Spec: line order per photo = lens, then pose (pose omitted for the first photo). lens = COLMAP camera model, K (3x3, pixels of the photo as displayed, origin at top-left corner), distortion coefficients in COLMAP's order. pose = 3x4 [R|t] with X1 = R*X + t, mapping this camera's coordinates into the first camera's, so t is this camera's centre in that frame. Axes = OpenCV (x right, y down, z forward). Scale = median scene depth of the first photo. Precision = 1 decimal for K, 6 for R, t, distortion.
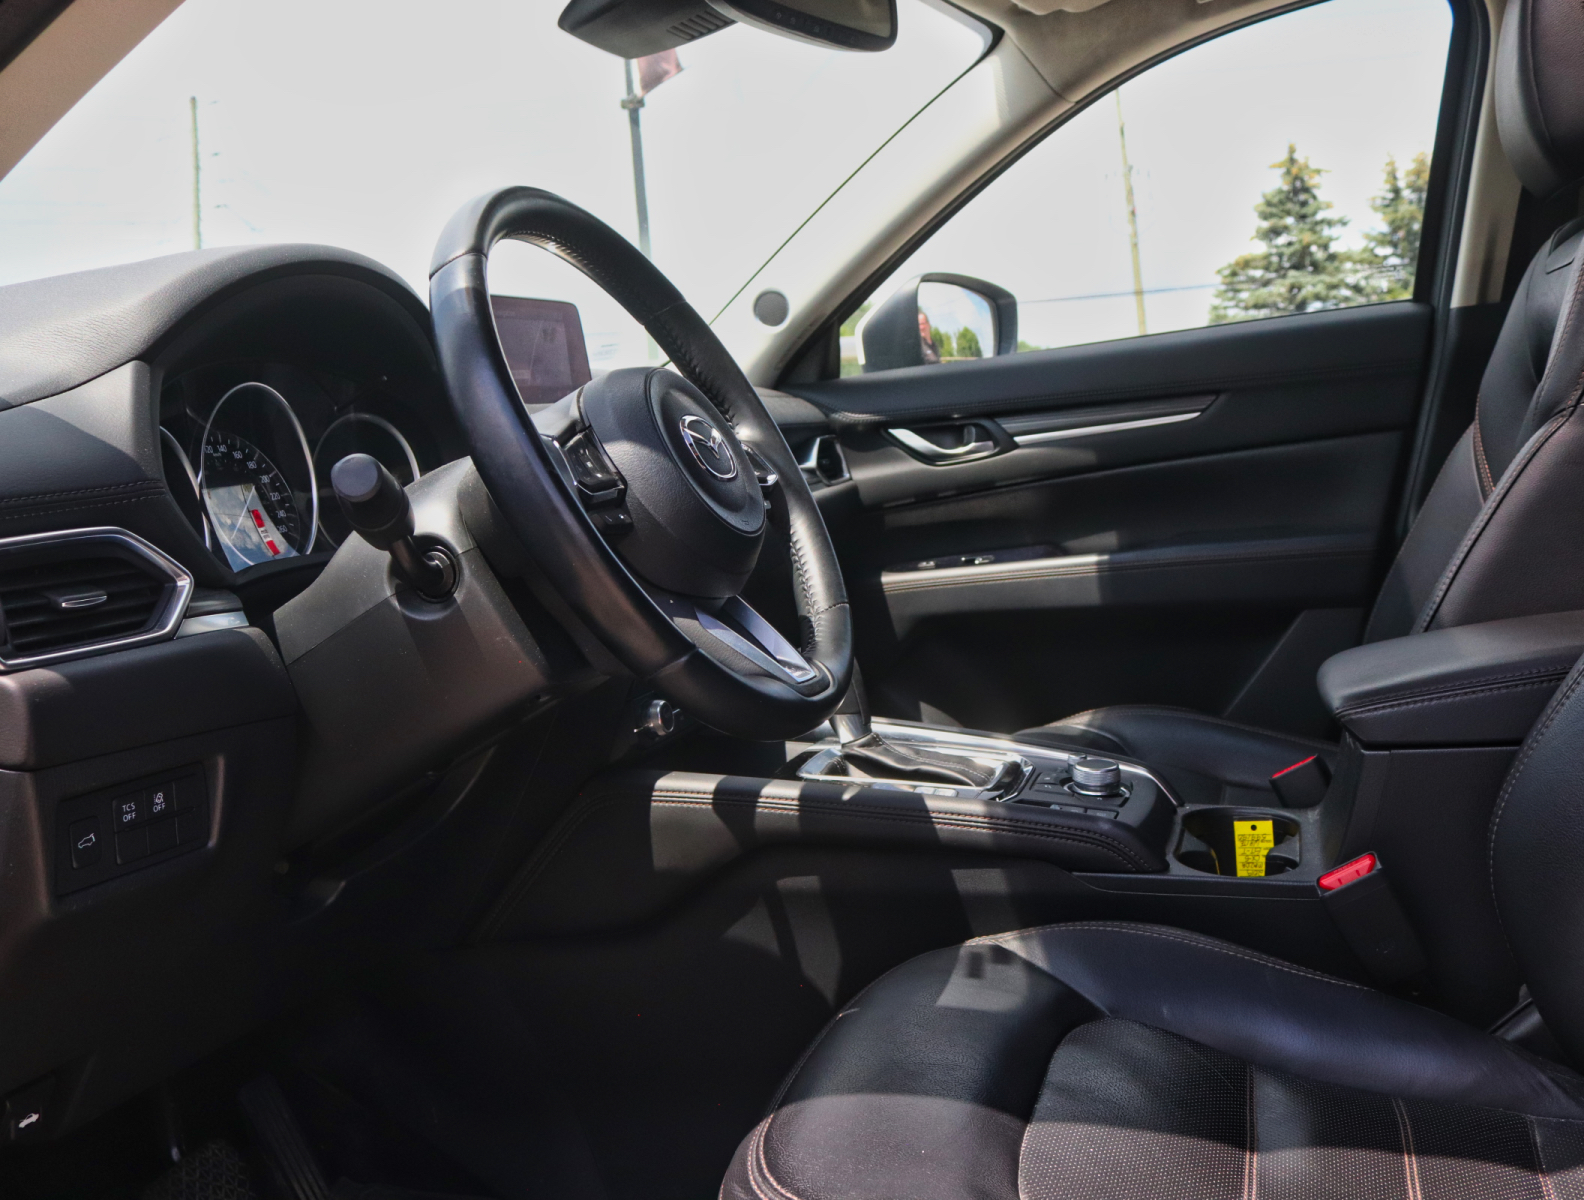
lens RADIAL K [[1670.5, 0, 790.9], [0, 1670.5, 505.6], [0, 0, 1]] dist [-0.152435, 0.146156]
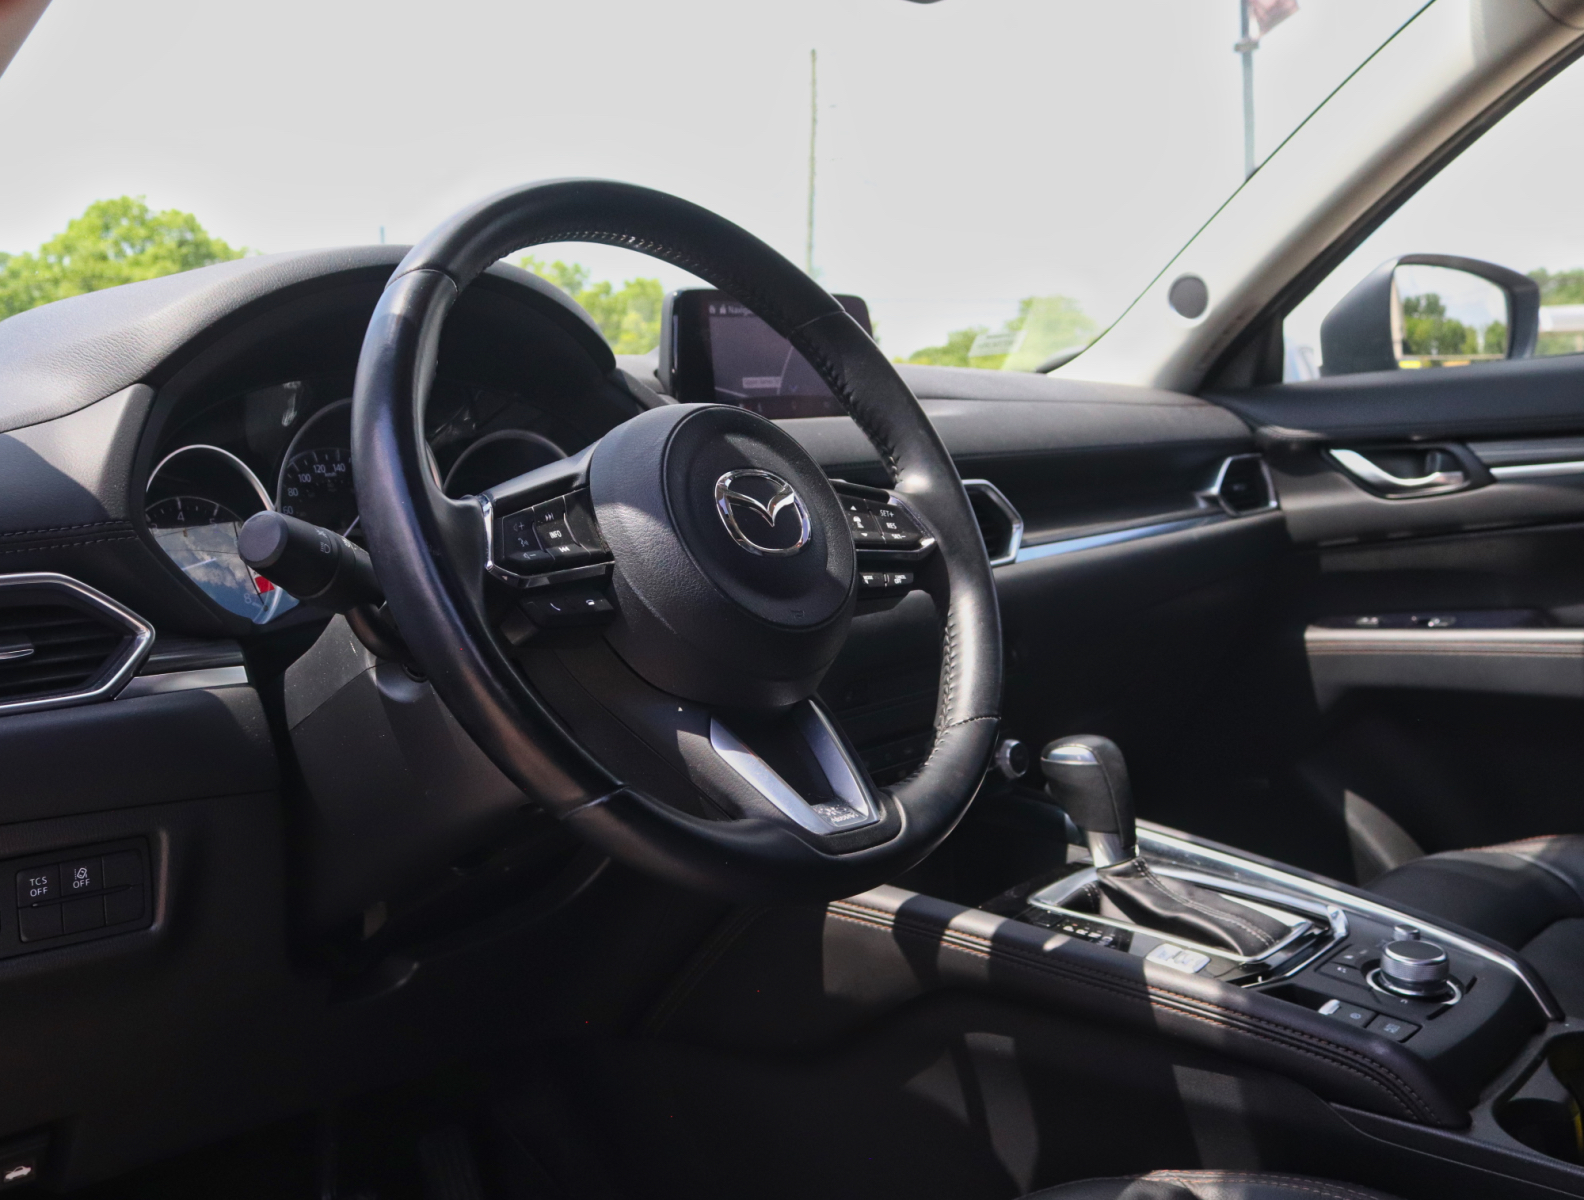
lens RADIAL K [[1670.5, 0, 790.9], [0, 1670.5, 505.6], [0, 0, 1]] dist [-0.152435, 0.146156]
pose [[0.901863, 0.063853, -0.427278, 0.220812], [-0.049986, 0.997798, 0.043605, -0.054316], [0.429122, -0.017968, 0.903068, 0.230438]]
